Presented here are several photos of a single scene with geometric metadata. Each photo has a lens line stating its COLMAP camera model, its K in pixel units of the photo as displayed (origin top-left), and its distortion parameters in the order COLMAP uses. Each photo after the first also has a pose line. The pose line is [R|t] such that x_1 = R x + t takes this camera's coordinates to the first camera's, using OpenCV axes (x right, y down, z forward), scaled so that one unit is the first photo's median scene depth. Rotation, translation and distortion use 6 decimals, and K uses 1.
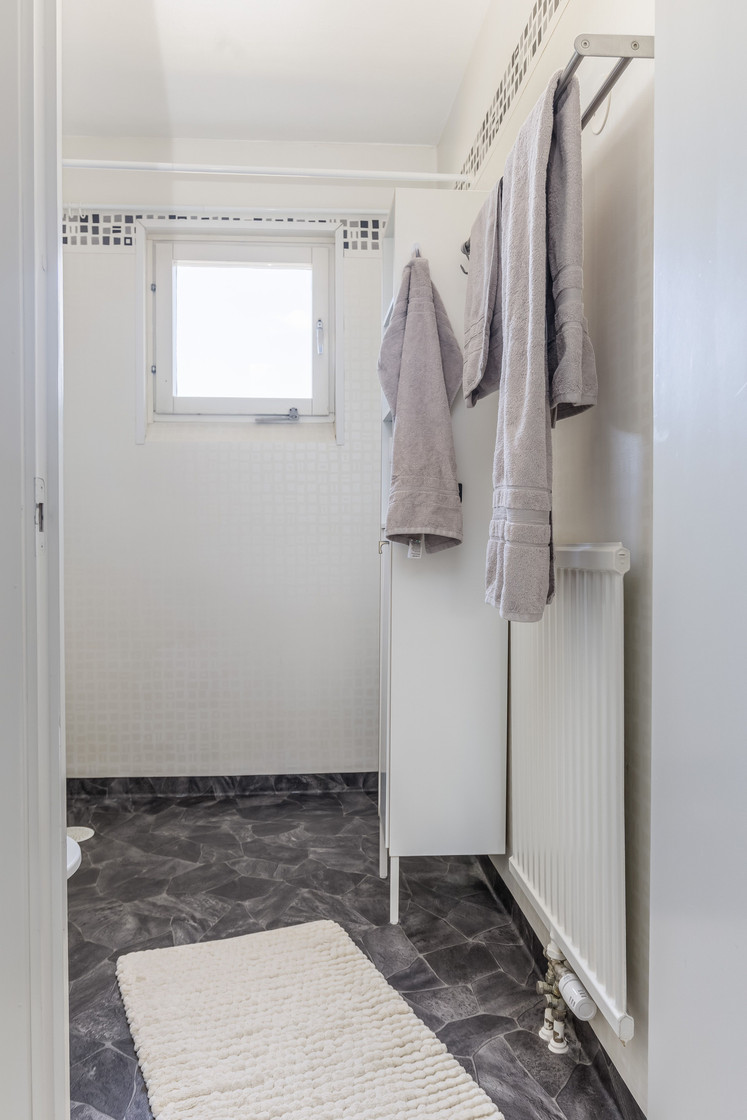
lens RADIAL K [[832.1, 0, 372.7], [0, 832.1, 558.9], [0, 0, 1]] dist [0.003328, 0.001210]
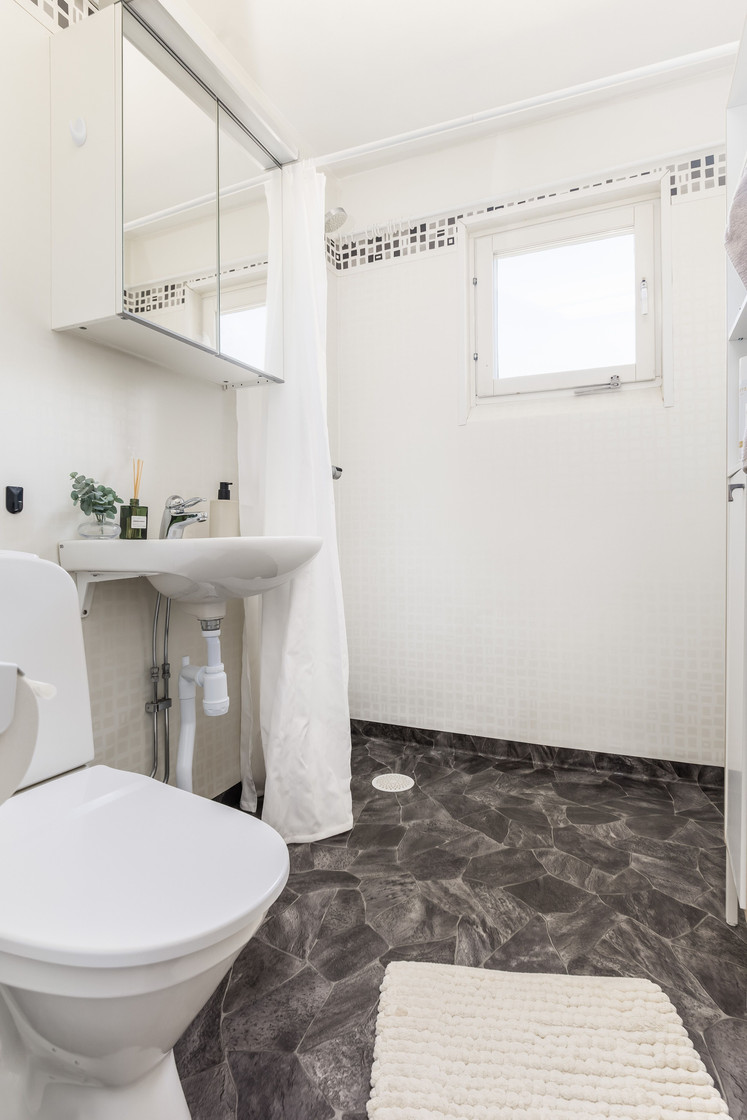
lens RADIAL K [[599.8, 0, 364.4], [0, 599.8, 540.4], [0, 0, 1]] dist [-0.007324, -0.002091]
pose [[0.872395, -0.005545, -0.488771, -0.010112], [-0.003563, 0.999837, -0.017702, 0.026383], [0.488789, 0.017184, 0.872233, 0.265873]]
